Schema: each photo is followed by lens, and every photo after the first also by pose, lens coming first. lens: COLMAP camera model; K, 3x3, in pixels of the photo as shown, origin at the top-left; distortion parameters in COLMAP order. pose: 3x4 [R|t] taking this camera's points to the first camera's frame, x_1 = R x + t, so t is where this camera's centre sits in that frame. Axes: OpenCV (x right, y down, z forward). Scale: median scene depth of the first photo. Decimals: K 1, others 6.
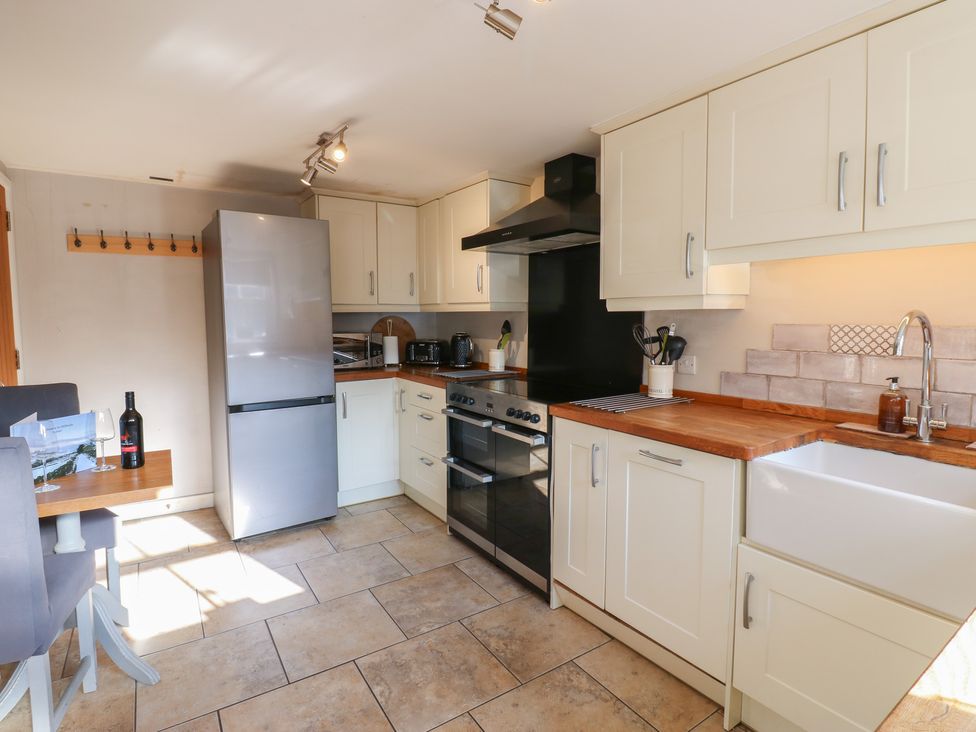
lens RADIAL K [[507.2, 0, 493.7], [0, 507.2, 353.9], [0, 0, 1]] dist [0.001194, -0.013907]
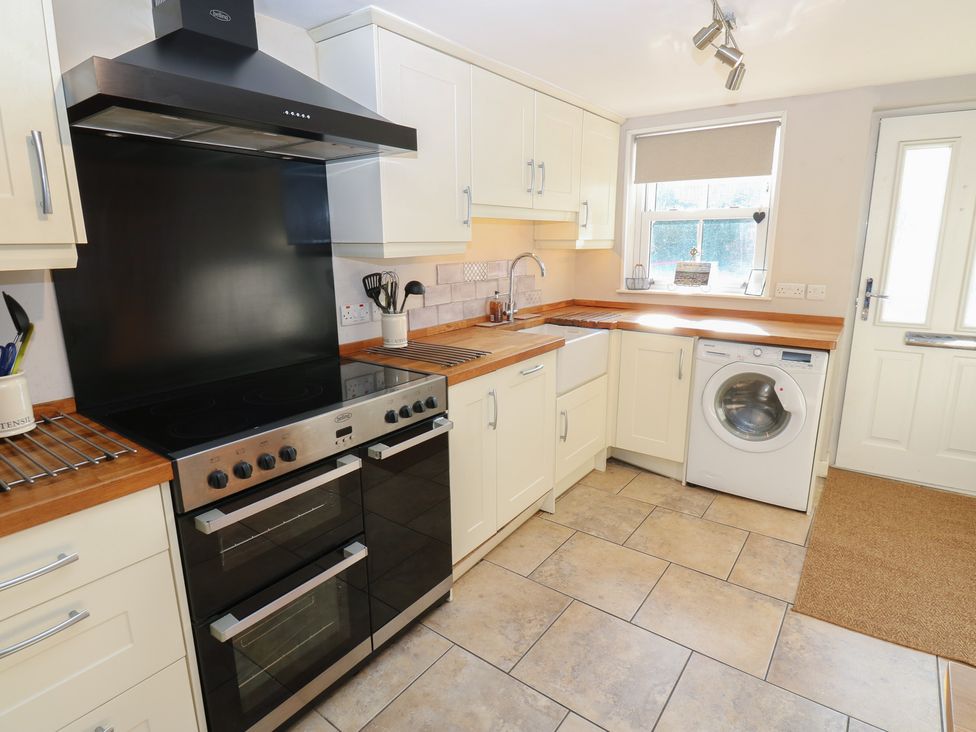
lens RADIAL K [[524.5, 0, 497.5], [0, 524.5, 354.0], [0, 0, 1]] dist [0.000770, -0.012825]
pose [[-0.335115, -0.195741, 0.921620, -0.780050], [0.079297, 0.968851, 0.234606, -0.141759], [-0.938834, 0.151702, -0.309155, 1.327448]]
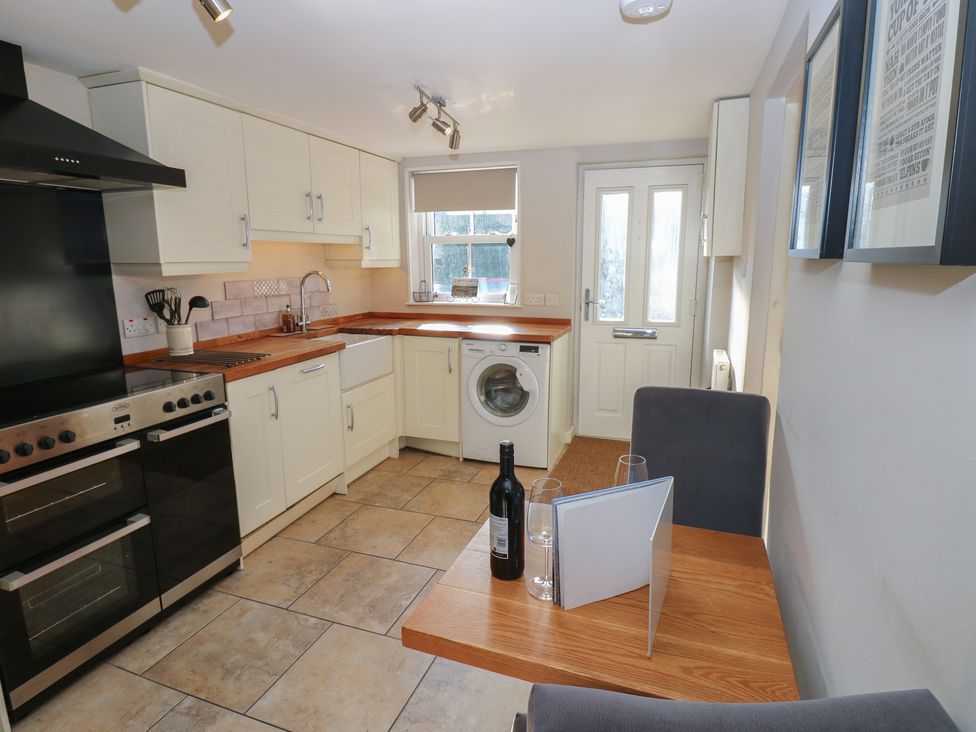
lens RADIAL K [[528.1, 0, 496.2], [0, 528.1, 354.1], [0, 0, 1]] dist [0.001483, -0.014550]
pose [[-0.593897, -0.139998, 0.792267, -1.134056], [0.066262, 0.972887, 0.221585, -0.142618], [-0.801808, 0.184096, -0.568518, 1.295437]]
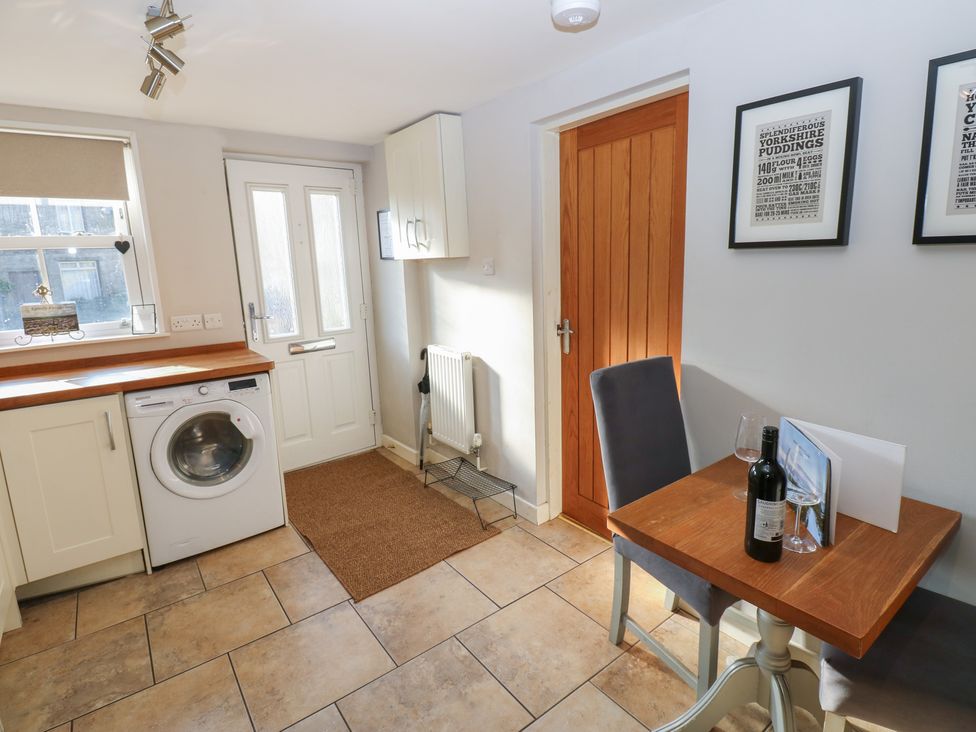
lens RADIAL K [[507.2, 0, 493.7], [0, 507.2, 353.9], [0, 0, 1]] dist [0.001194, -0.013907]
pose [[-0.997460, 0.044265, -0.055804, -0.385174], [0.028411, 0.965681, 0.258174, -0.152609], [0.065317, 0.255932, -0.964485, 1.470892]]
